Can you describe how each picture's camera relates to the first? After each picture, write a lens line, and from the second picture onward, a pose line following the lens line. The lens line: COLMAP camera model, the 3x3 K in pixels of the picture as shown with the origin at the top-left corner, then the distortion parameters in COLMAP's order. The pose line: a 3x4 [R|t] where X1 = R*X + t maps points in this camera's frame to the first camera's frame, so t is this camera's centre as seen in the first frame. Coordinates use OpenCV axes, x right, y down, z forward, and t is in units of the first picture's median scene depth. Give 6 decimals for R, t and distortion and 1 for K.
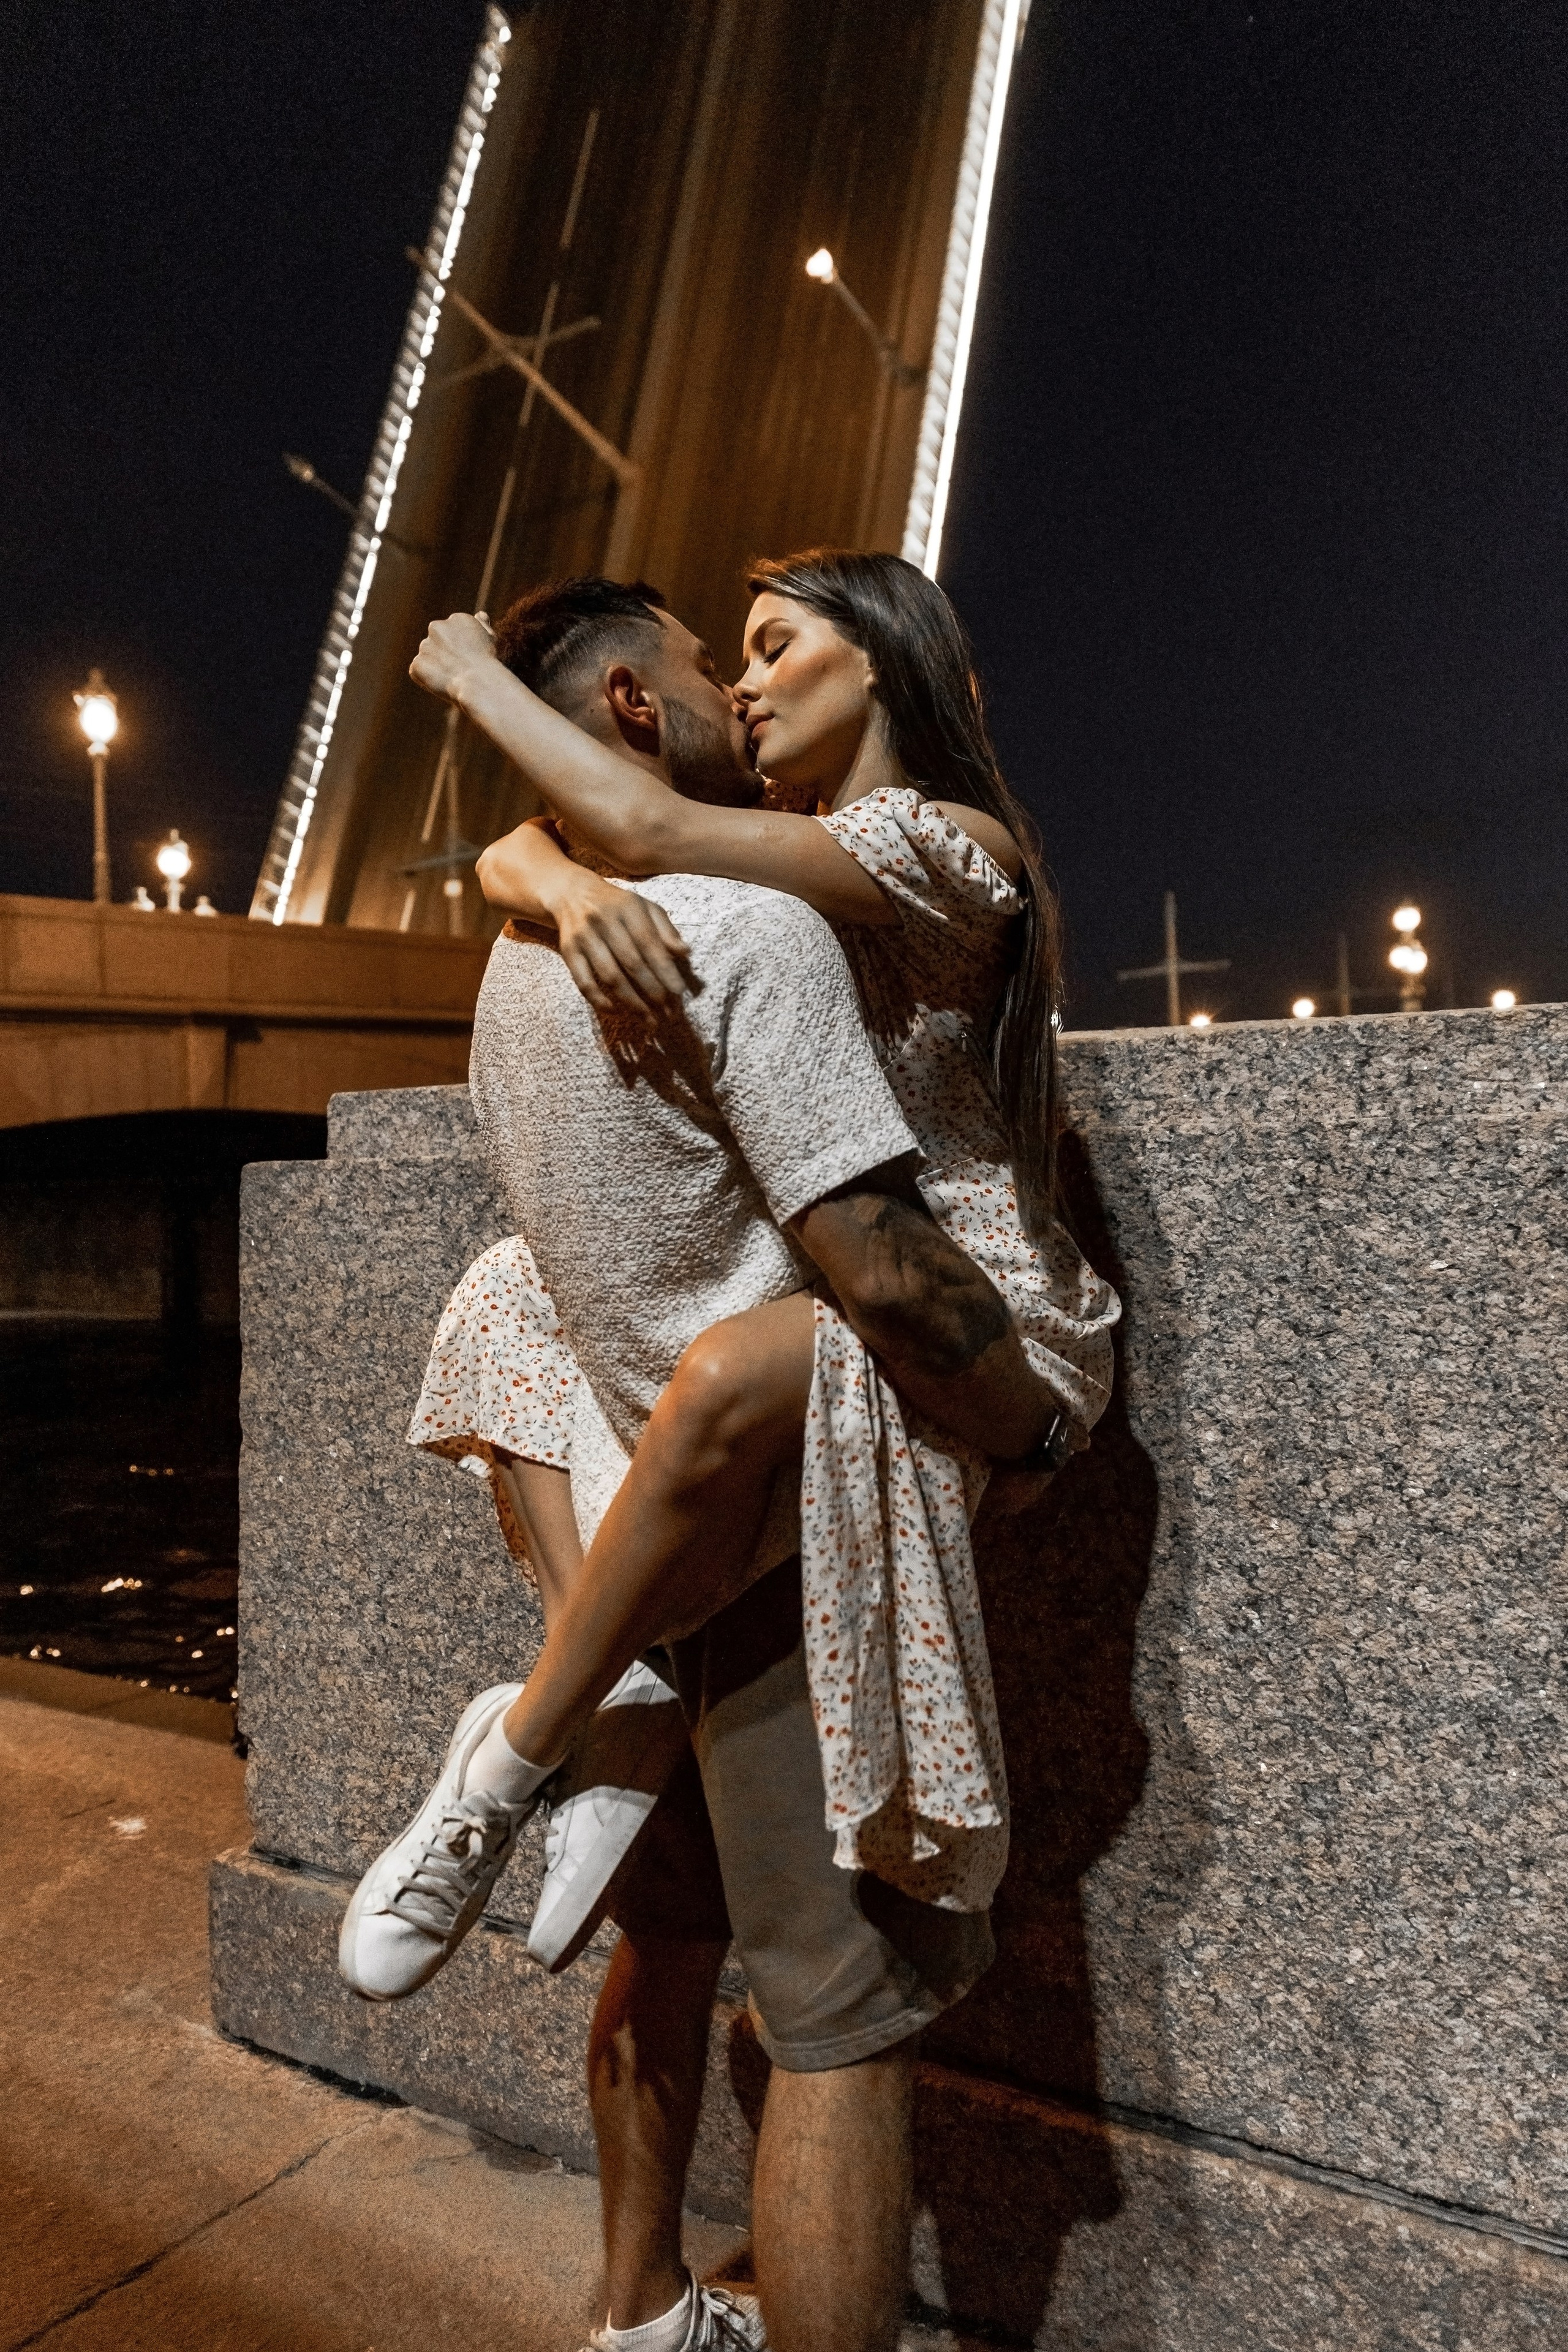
lens RADIAL K [[1651.1, 0, 781.8], [0, 1651.1, 1145.5], [0, 0, 1]] dist [0.000621, 0.001302]
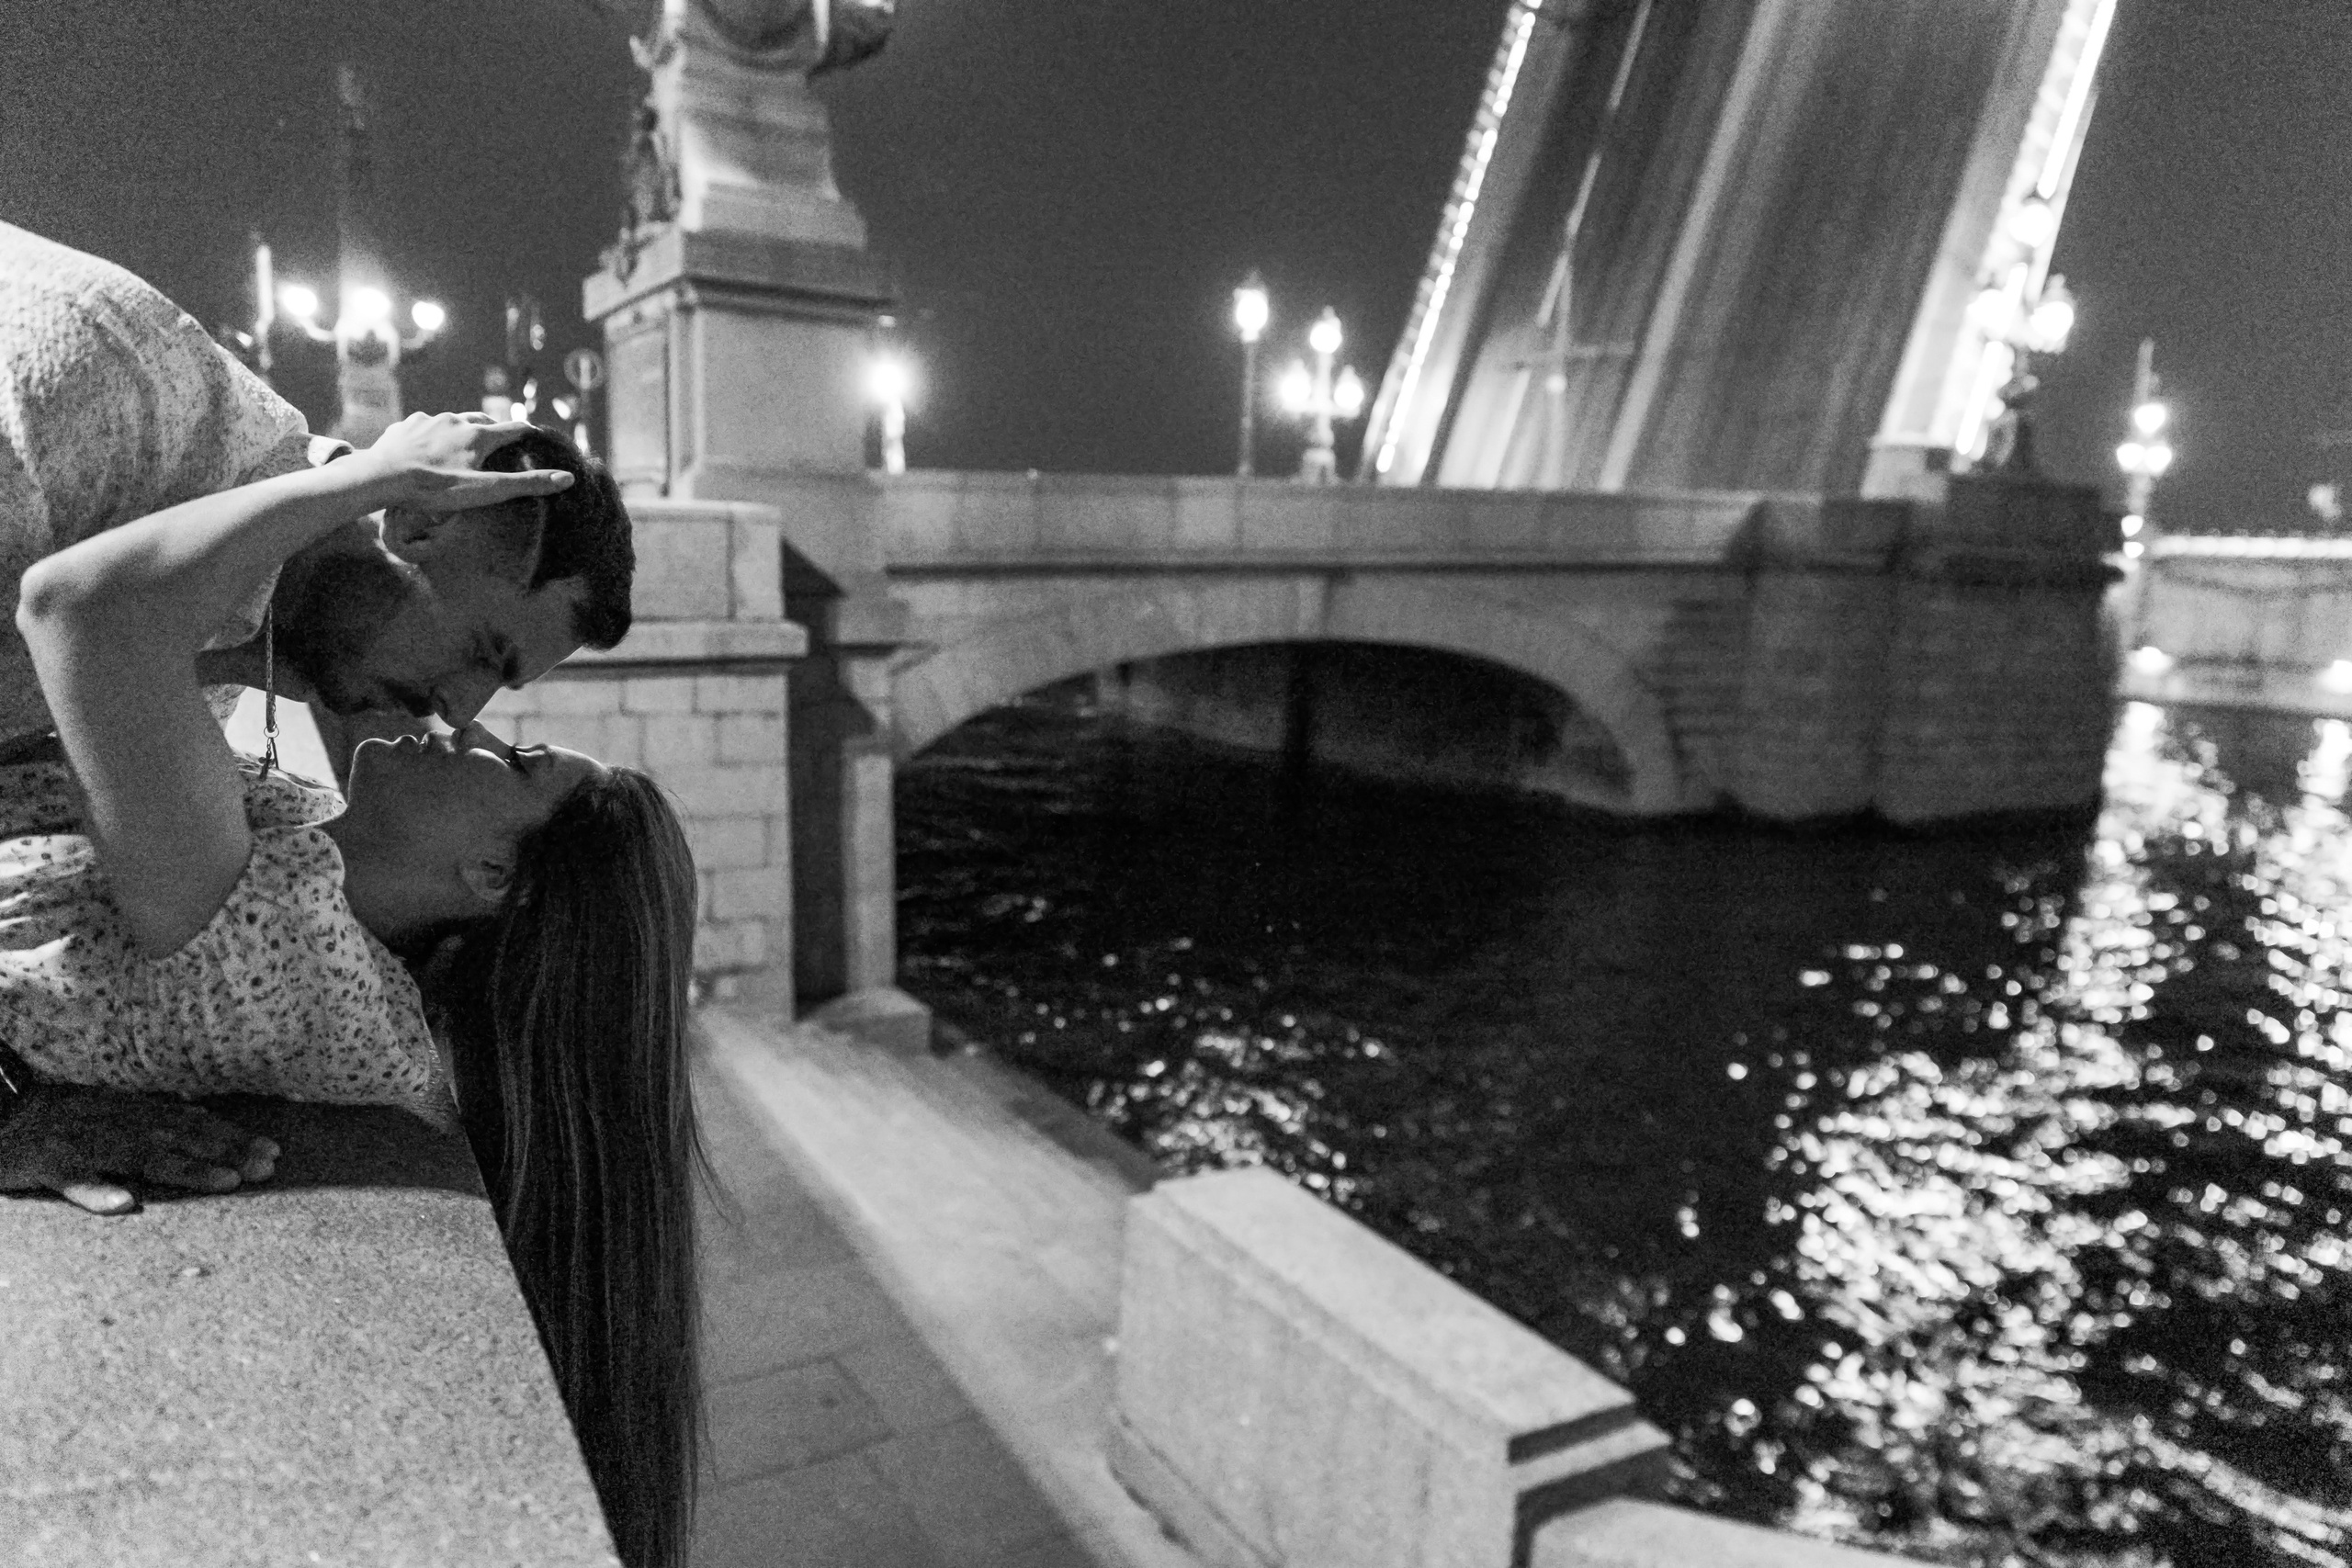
lens RADIAL K [[1579.2, 0, 1207.6], [0, 1579.2, 786.9], [0, 0, 1]] dist [0.005252, 0.004072]
pose [[0.905738, 0.131127, -0.403044, 0.049191], [-0.058673, 0.980574, 0.187170, -0.074047], [0.419757, -0.145879, 0.895837, -0.080355]]
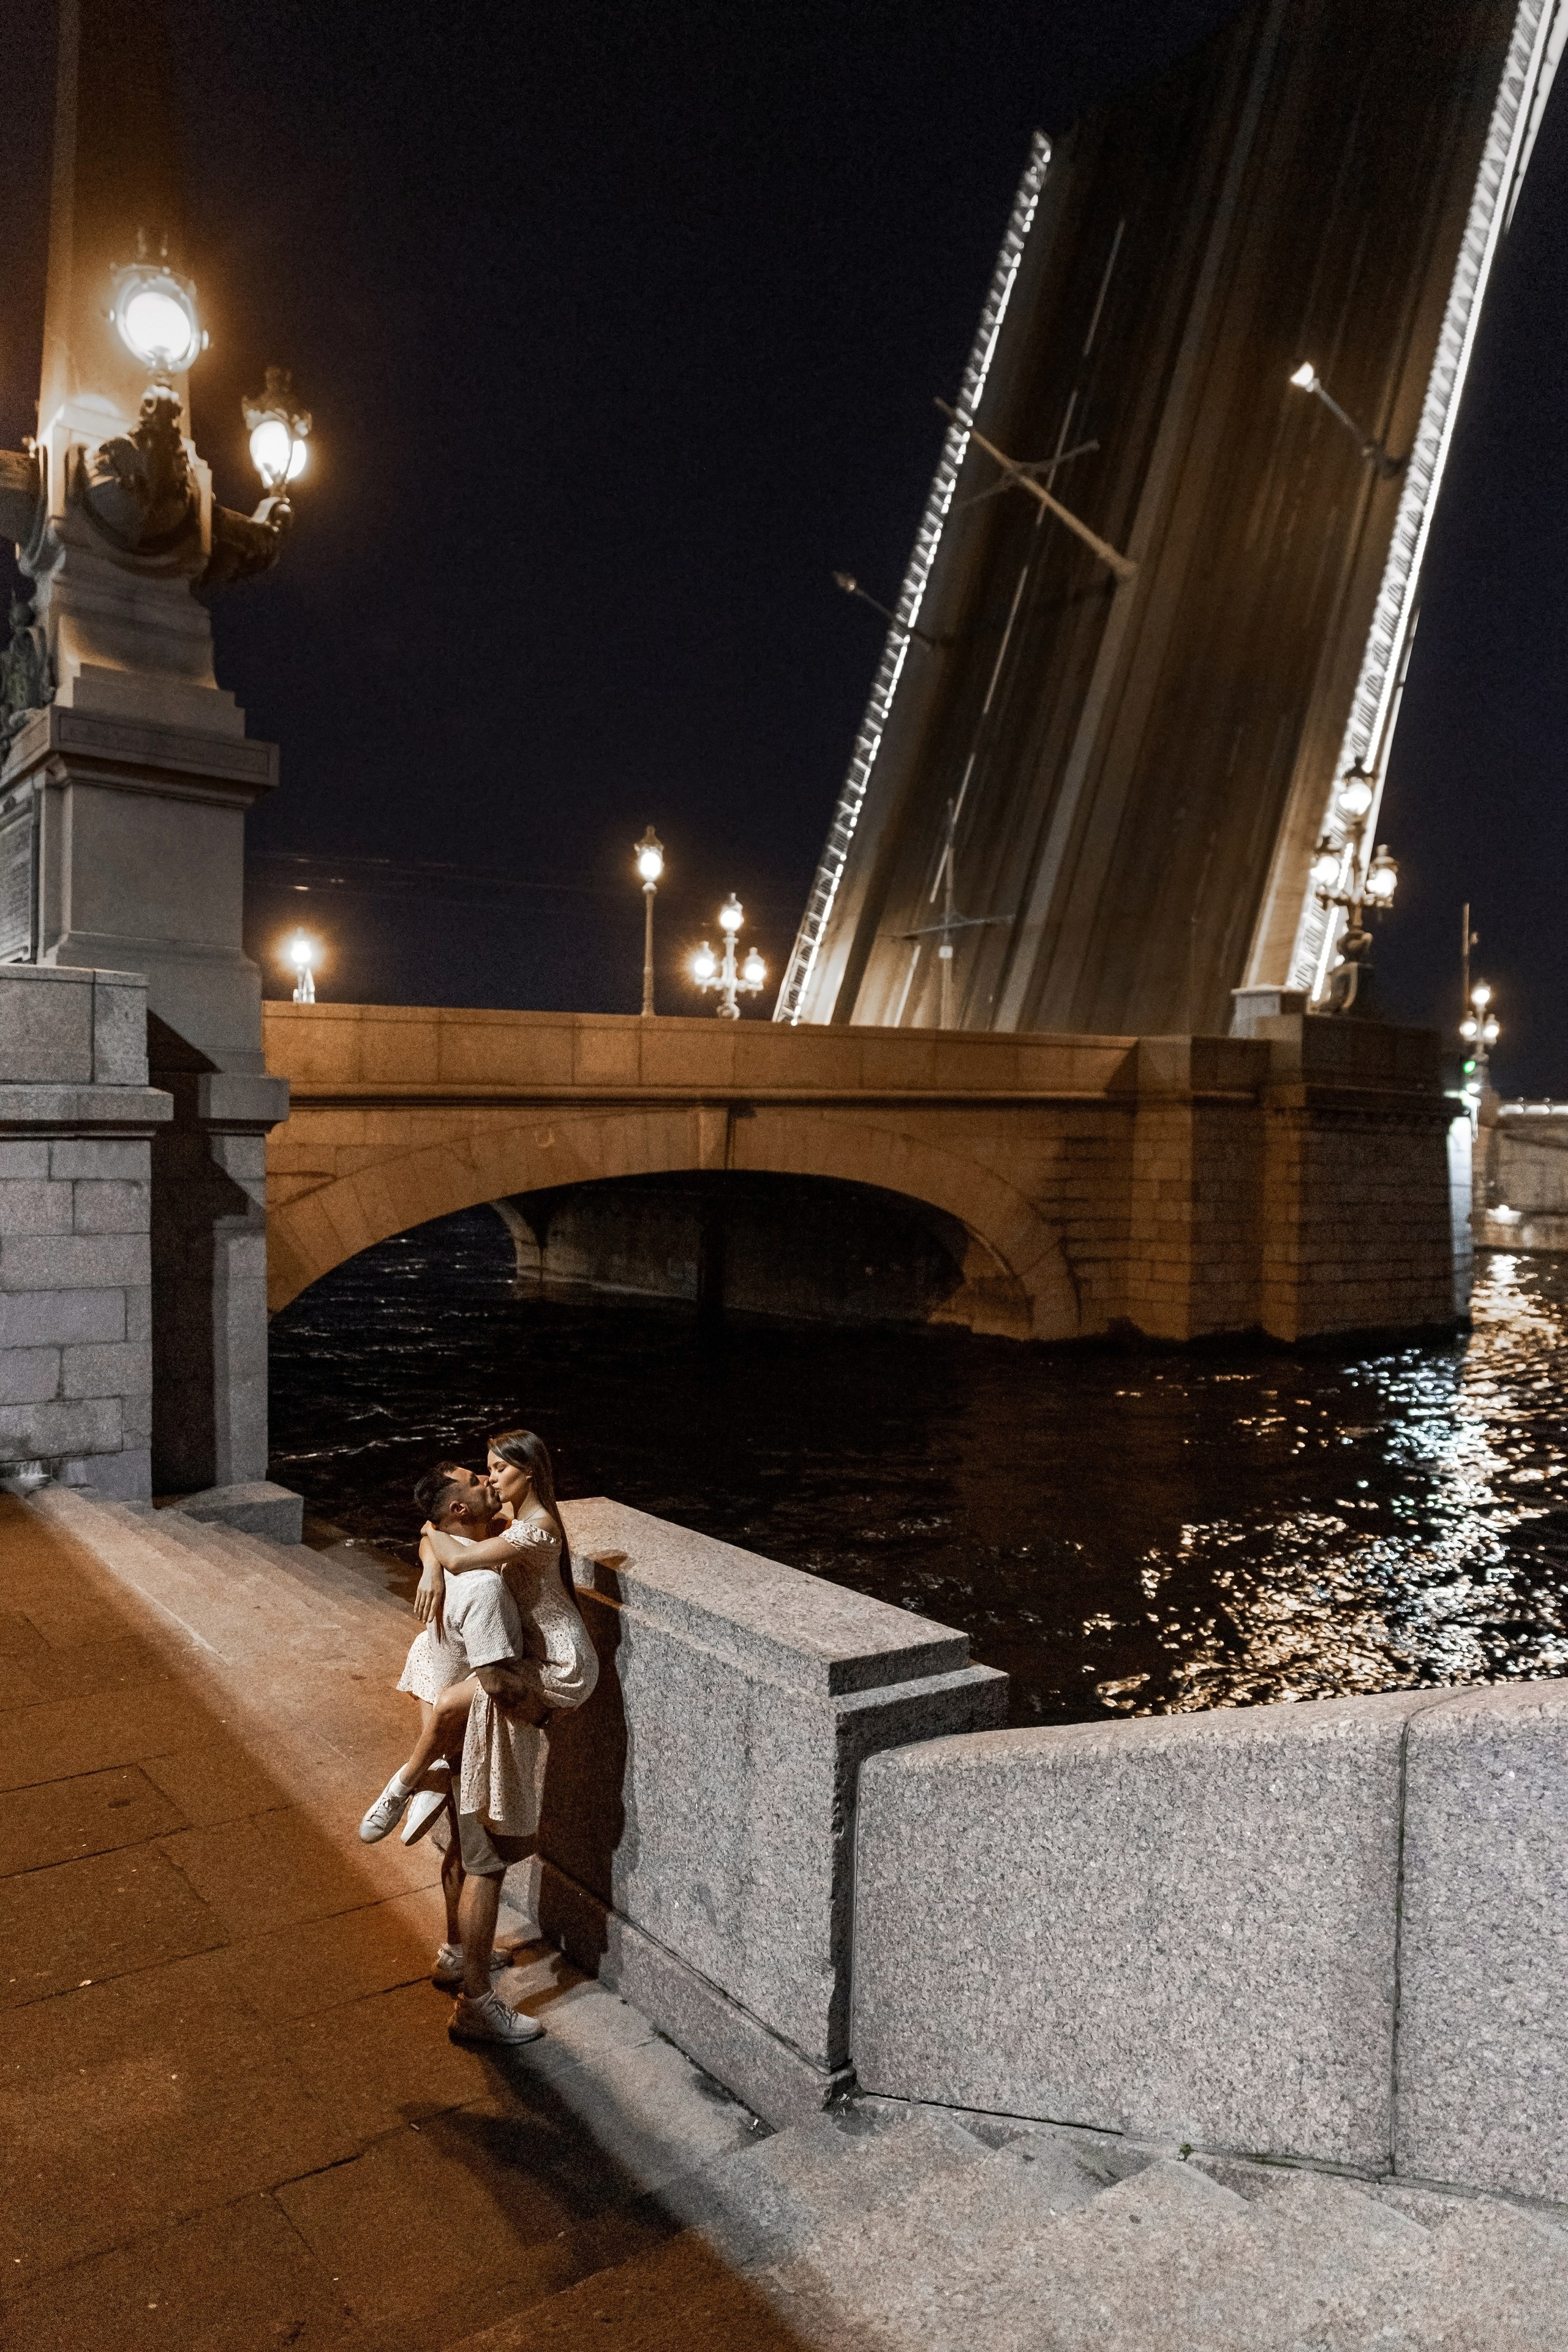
lens RADIAL K [[1535.1, 0, 789.9], [0, 1535.1, 1174.0], [0, 0, 1]] dist [0.006154, -0.000182]
pose [[0.944075, 0.054886, -0.325130, 0.058386], [-0.042379, 0.998068, 0.045430, -0.042313], [0.326995, -0.029111, 0.944577, -0.070897]]
